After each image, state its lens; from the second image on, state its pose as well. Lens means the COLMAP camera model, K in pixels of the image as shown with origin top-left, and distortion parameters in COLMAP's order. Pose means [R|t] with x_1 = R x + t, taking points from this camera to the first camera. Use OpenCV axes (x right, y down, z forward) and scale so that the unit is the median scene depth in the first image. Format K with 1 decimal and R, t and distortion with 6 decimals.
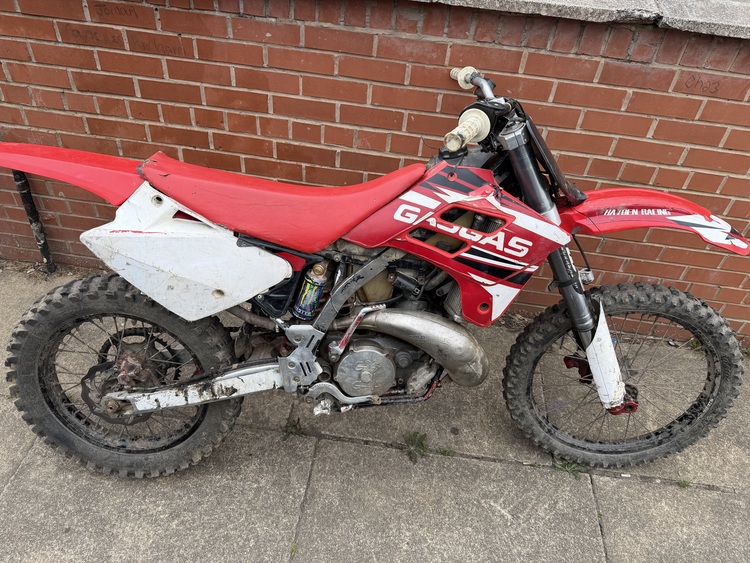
lens RADIAL K [[535.0, 0, 371.3], [0, 535.0, 286.4], [0, 0, 1]] dist [0.035076, -0.048724]
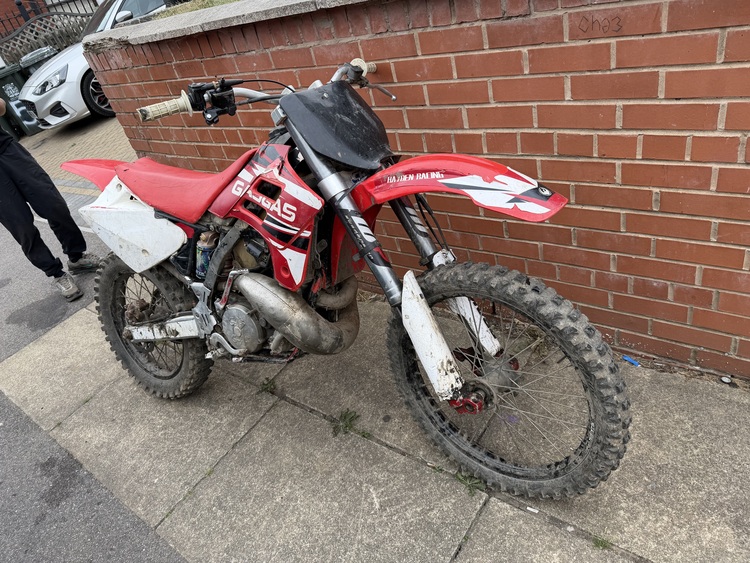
lens RADIAL K [[535.0, 0, 382.4], [0, 535.0, 281.1], [0, 0, 1]] dist [0.035076, -0.048724]
pose [[0.810184, 0.050401, -0.584004, 0.853850], [-0.097834, 0.993949, -0.049944, 0.079879], [0.577953, 0.097599, 0.810213, 0.199698]]
